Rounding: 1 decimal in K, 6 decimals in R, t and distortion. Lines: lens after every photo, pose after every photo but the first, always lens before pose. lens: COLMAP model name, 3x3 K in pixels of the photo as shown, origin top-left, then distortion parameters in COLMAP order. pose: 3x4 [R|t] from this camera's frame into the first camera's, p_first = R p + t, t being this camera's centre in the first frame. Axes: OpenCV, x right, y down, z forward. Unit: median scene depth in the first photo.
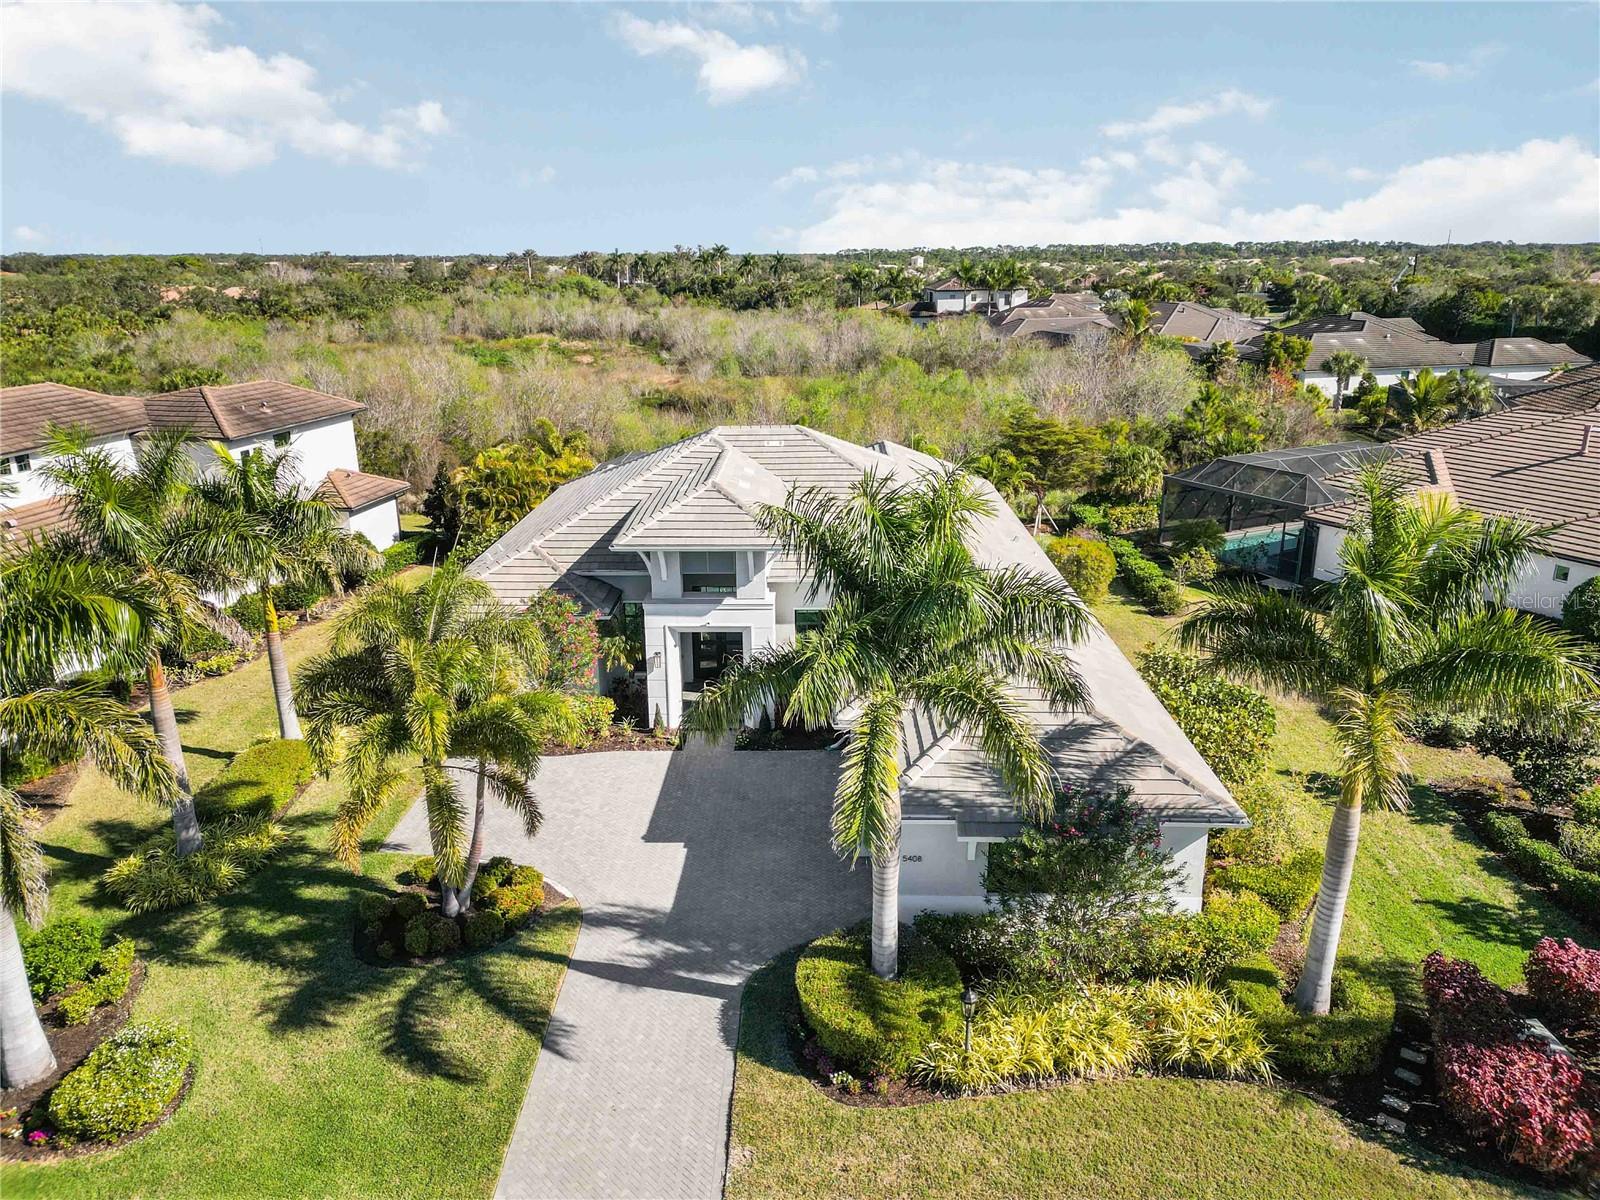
lens RADIAL K [[1114.7, 0, 797.9], [0, 1114.7, 595.7], [0, 0, 1]] dist [0.063314, -0.057246]
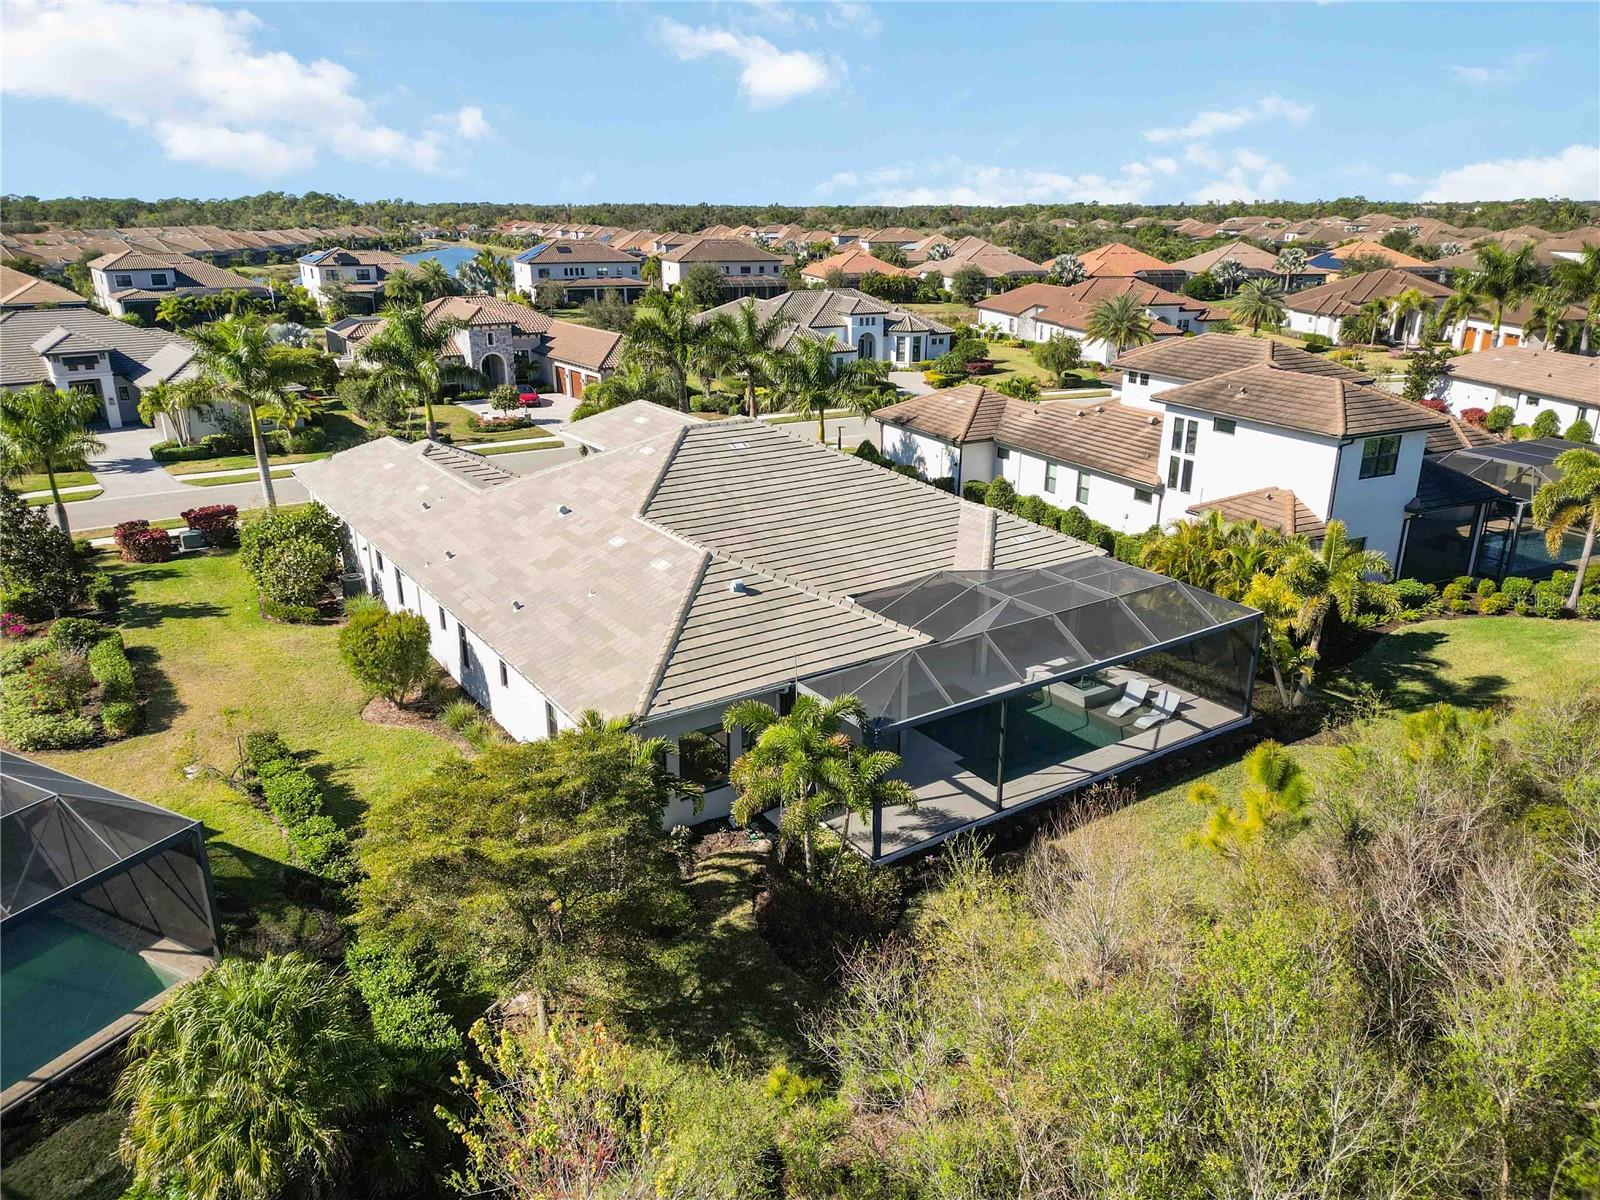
lens RADIAL K [[1114.7, 0, 797.9], [0, 1114.7, 595.7], [0, 0, 1]] dist [0.063314, -0.057246]
pose [[-0.817258, 0.195843, -0.541974, 0.502088], [-0.160486, 0.825927, 0.540452, -0.611354], [0.553475, 0.528668, -0.643565, 1.898514]]
